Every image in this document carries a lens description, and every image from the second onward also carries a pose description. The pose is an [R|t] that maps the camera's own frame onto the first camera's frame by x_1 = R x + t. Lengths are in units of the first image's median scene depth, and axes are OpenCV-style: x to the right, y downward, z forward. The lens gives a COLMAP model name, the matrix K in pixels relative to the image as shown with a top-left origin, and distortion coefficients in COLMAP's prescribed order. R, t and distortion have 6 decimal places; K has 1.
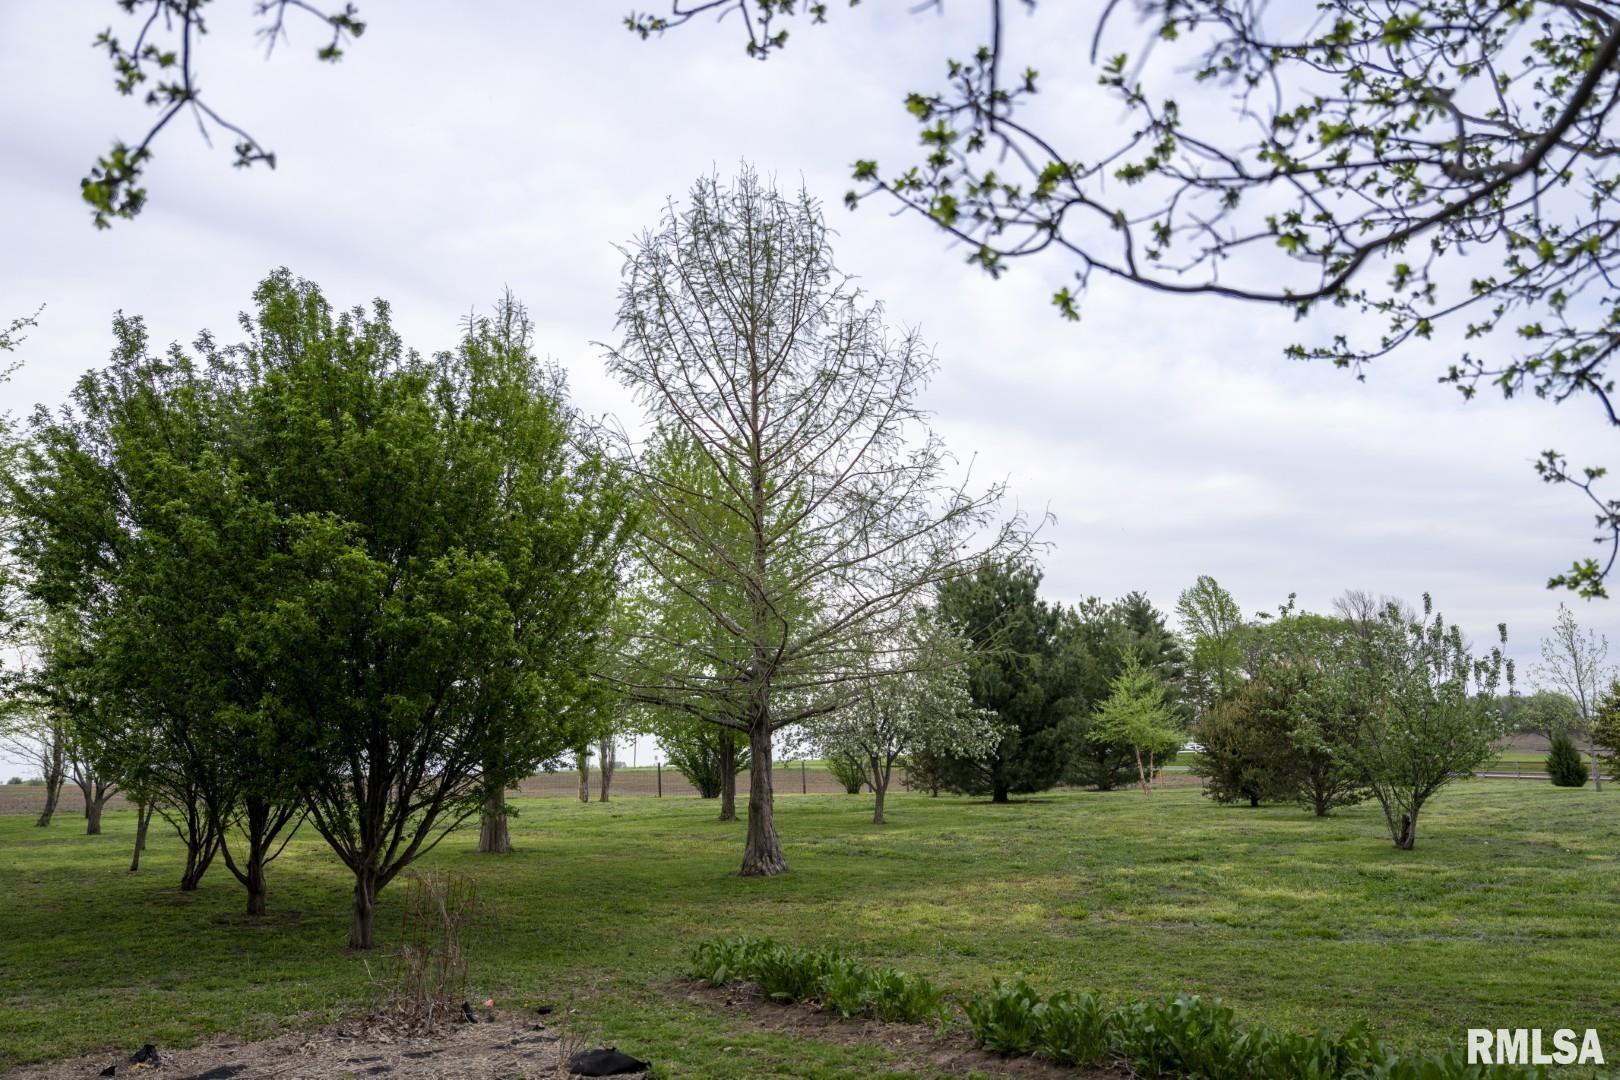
lens RADIAL K [[1268.2, 0, 809.6], [0, 1268.2, 540.1], [0, 0, 1]] dist [-0.067773, -0.000327]
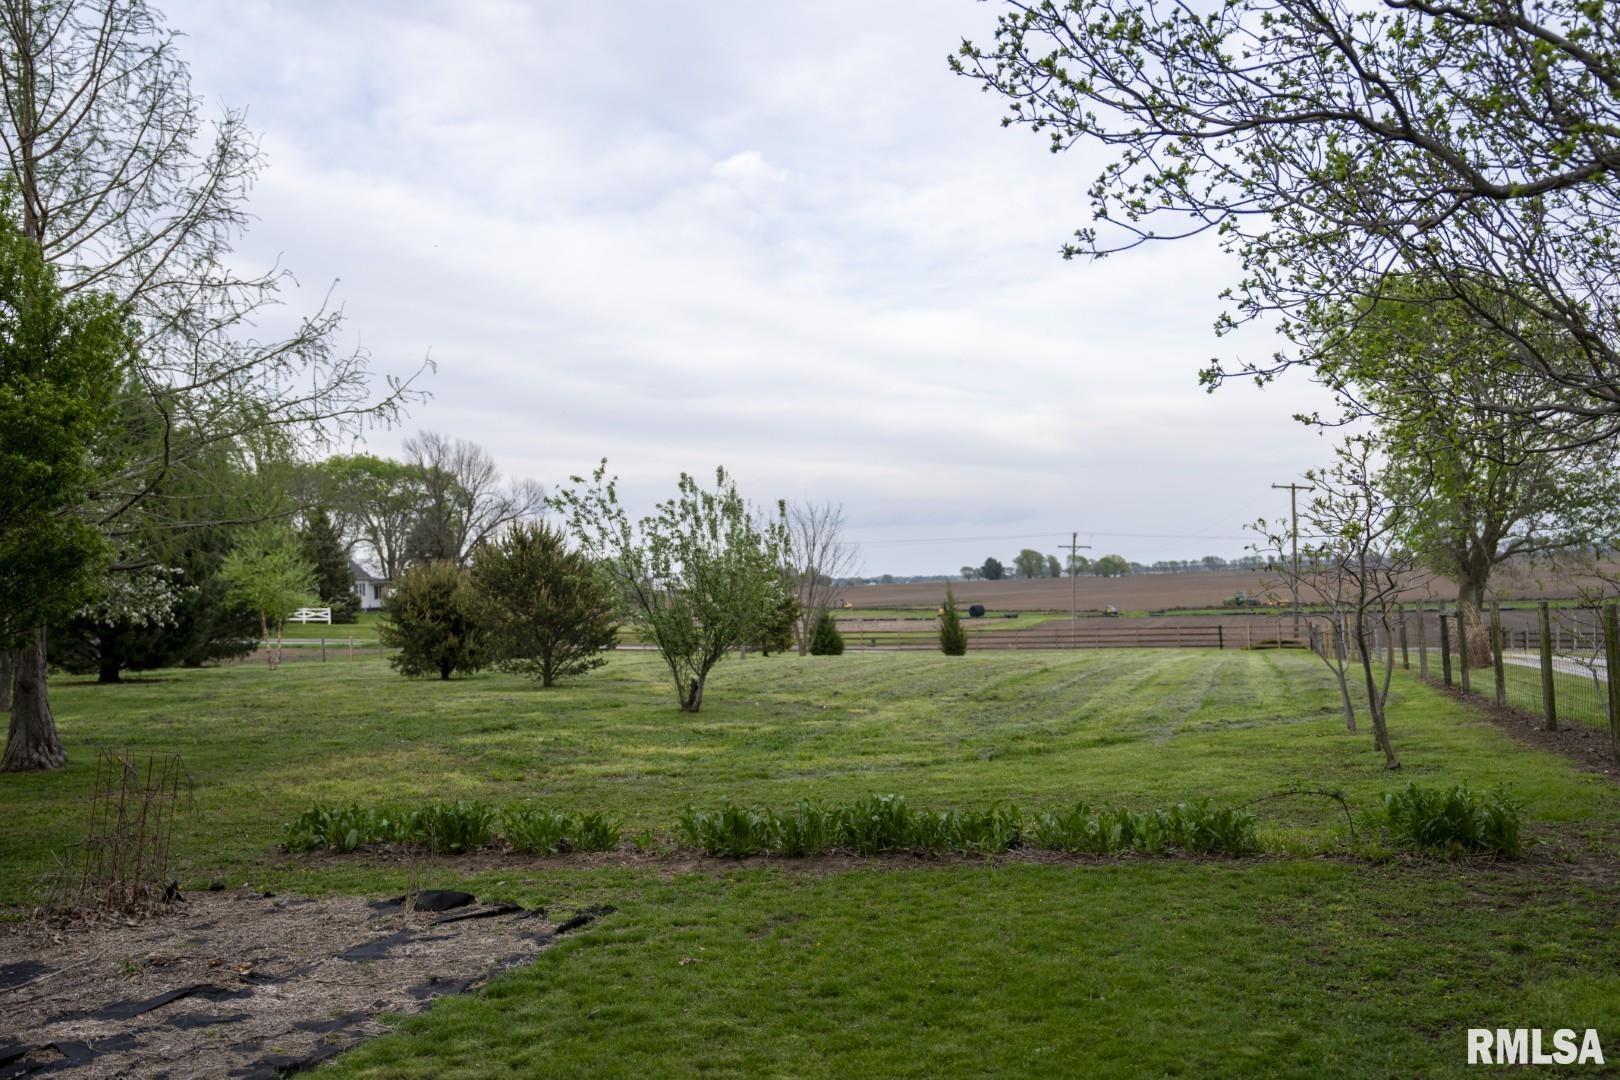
lens RADIAL K [[1650.1, 0, 810.5], [0, 1650.1, 541.6], [0, 0, 1]] dist [0.000978, 0.000000]
pose [[0.769505, 0.027002, 0.638070, -0.241928], [-0.102497, 0.991376, 0.081657, -0.011403], [-0.630363, -0.128236, 0.765636, -0.073744]]
